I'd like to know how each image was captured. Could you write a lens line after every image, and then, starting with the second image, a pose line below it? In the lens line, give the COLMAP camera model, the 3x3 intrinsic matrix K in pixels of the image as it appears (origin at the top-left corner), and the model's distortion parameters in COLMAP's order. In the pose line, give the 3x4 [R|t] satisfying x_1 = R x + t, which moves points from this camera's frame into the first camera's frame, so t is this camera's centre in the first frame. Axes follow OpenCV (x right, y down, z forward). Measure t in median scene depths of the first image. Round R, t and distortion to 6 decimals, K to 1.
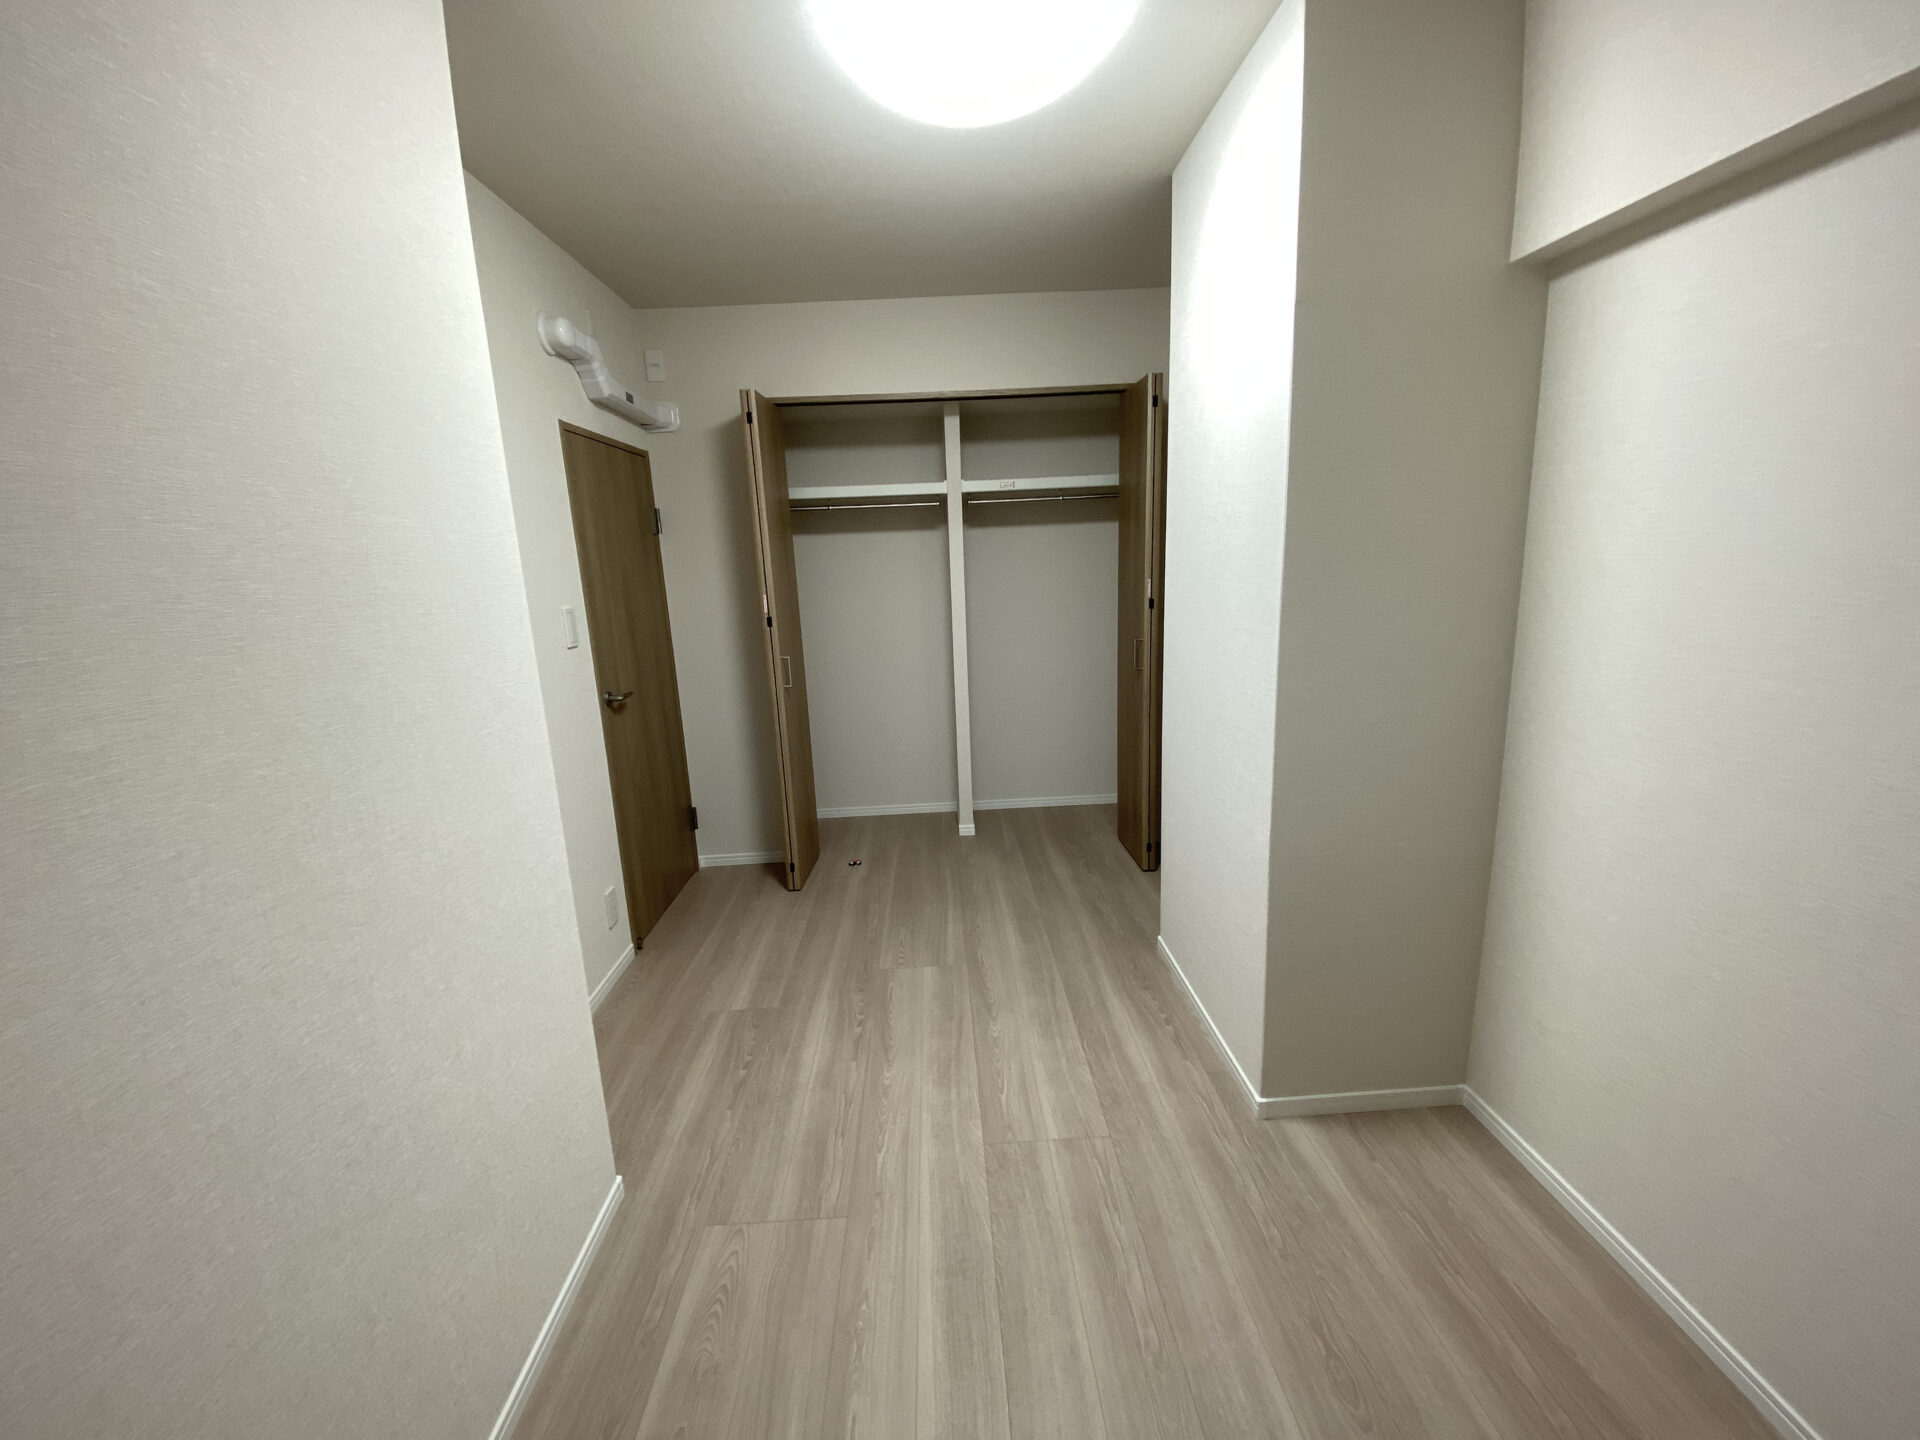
lens RADIAL K [[782.6, 0, 960.0], [0, 782.6, 720.0], [0, 0, 1]] dist [0.016690, -0.022481]
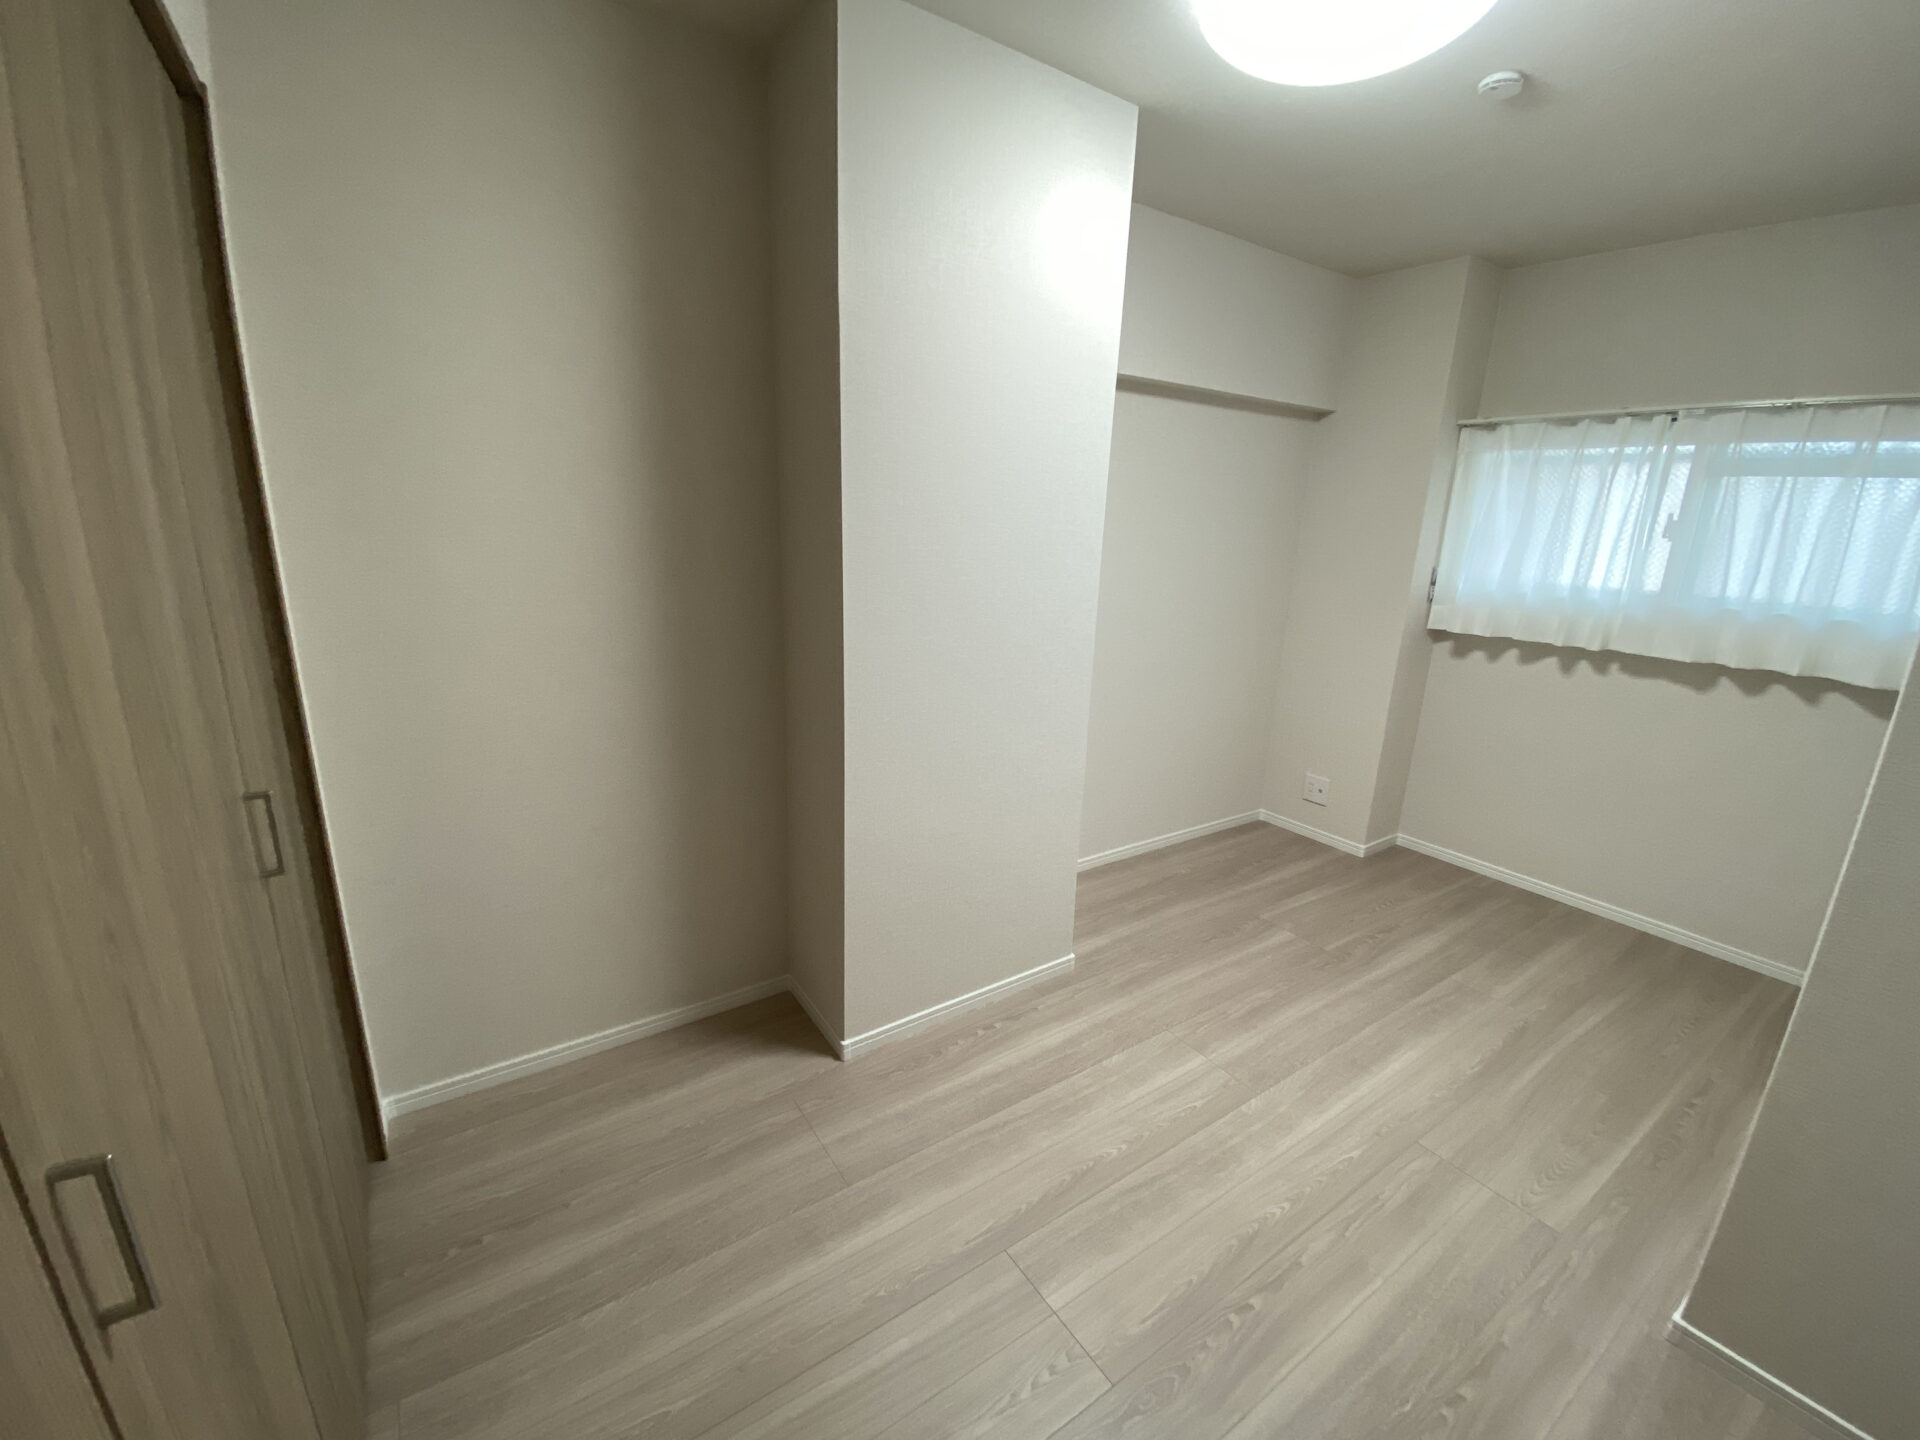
lens RADIAL K [[784.2, 0, 961.8], [0, 784.2, 717.4], [0, 0, 1]] dist [0.010785, -0.014818]
pose [[-0.531864, -0.198445, 0.823250, -0.491865], [0.164435, 0.929450, 0.330279, -0.331717], [-0.830712, 0.311034, -0.461709, 1.532884]]
